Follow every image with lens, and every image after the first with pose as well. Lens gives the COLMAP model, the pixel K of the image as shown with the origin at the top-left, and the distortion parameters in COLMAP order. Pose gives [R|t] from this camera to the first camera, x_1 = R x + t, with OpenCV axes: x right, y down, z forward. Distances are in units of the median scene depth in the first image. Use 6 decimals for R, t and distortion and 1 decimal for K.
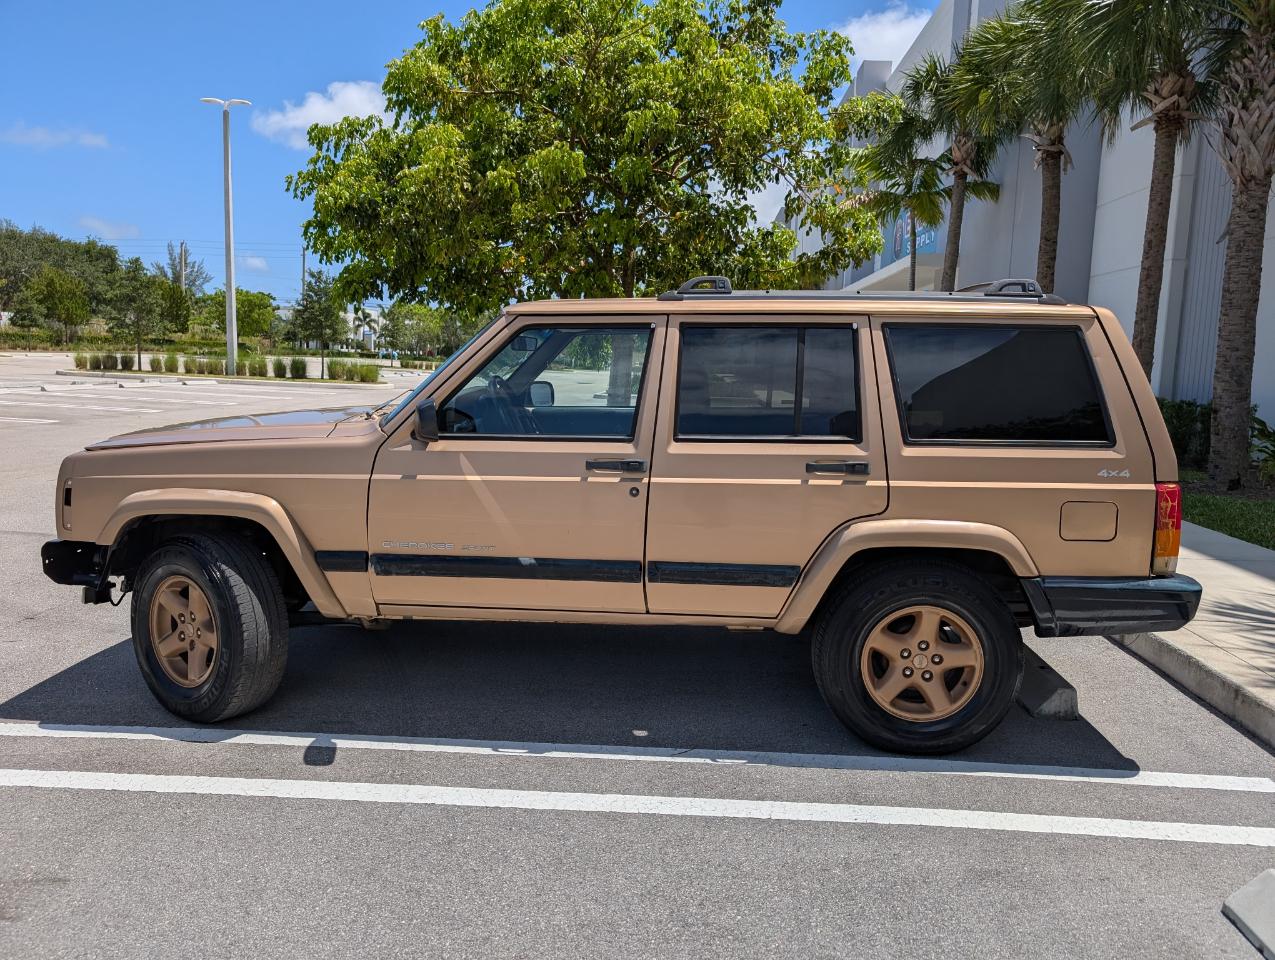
lens RADIAL K [[920.7, 0, 640.8], [0, 920.7, 478.9], [0, 0, 1]] dist [0.004053, -0.001568]
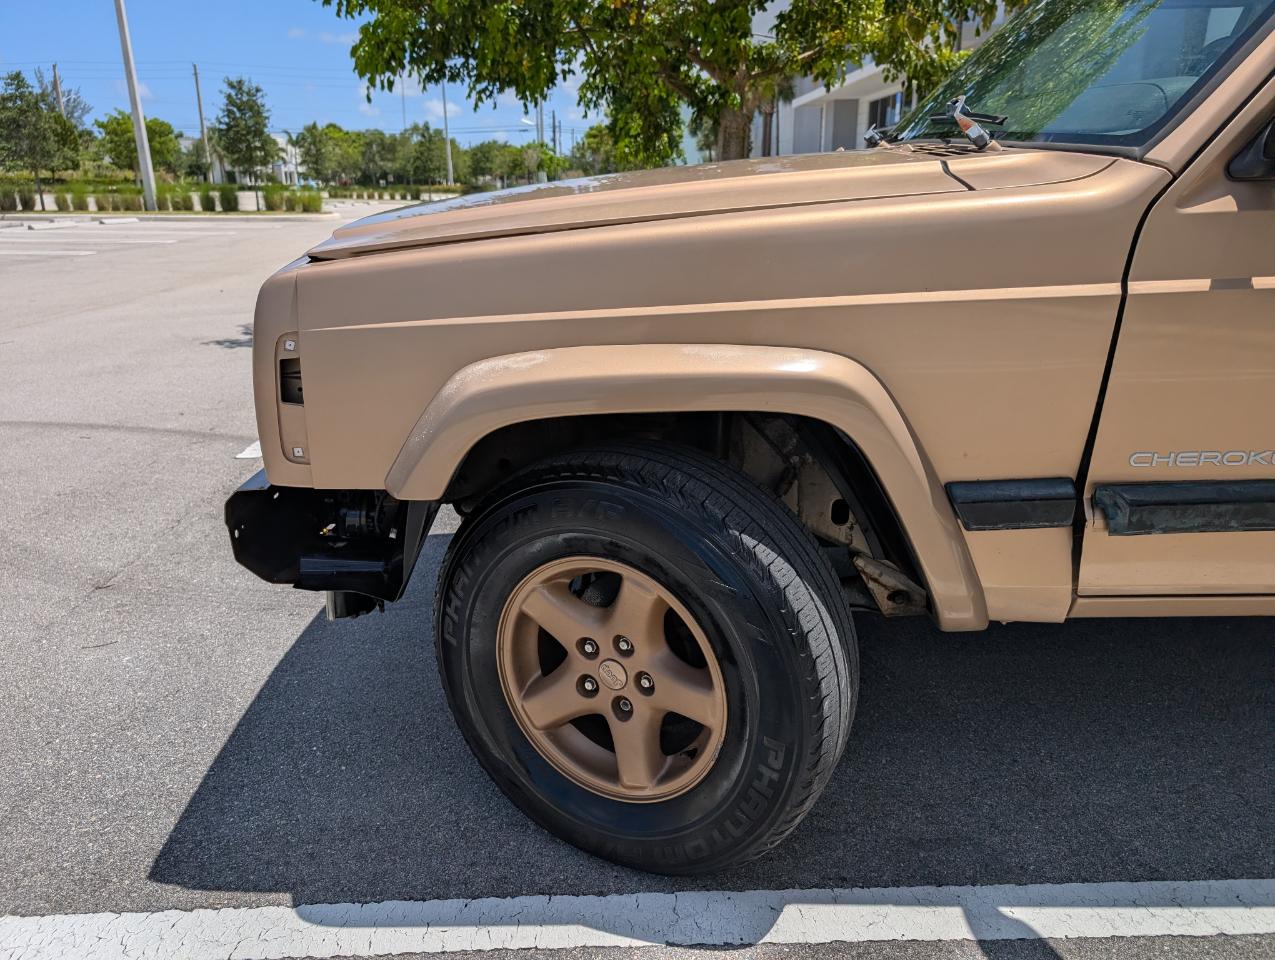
lens RADIAL K [[913.2, 0, 610.4], [0, 913.2, 484.4], [0, 0, 1]] dist [0.010370, -0.006176]
pose [[0.997346, -0.059014, 0.042631, -0.188660], [0.049932, 0.980639, 0.189349, -0.001781], [-0.052980, -0.186718, 0.980984, 0.223278]]
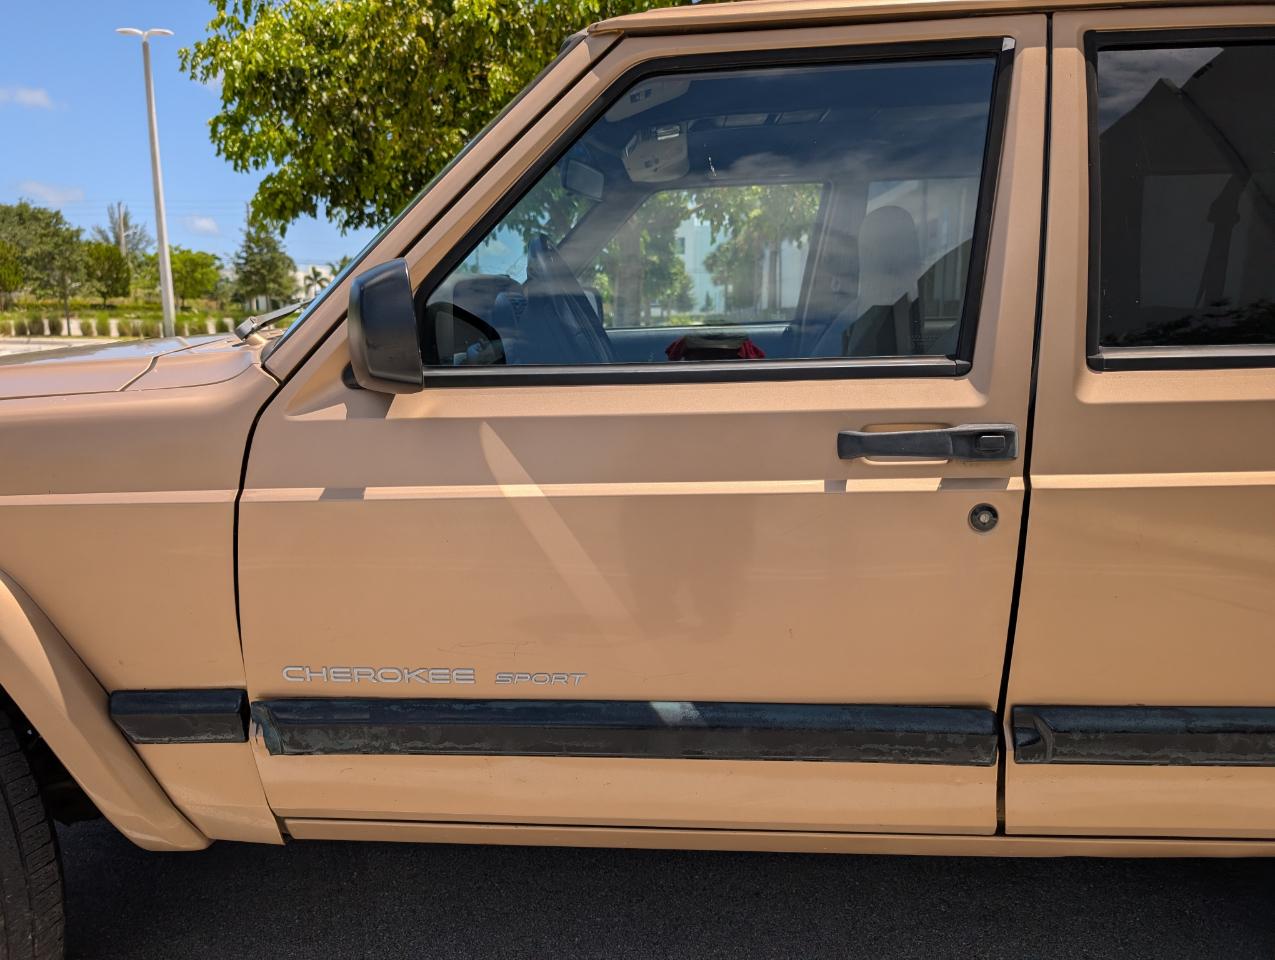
lens RADIAL K [[913.2, 0, 610.4], [0, 913.2, 484.4], [0, 0, 1]] dist [0.010370, -0.006176]
pose [[0.999388, -0.033834, 0.008884, -0.053227], [0.033282, 0.997861, 0.056263, -0.007909], [-0.010769, -0.055933, 0.998376, 0.227683]]
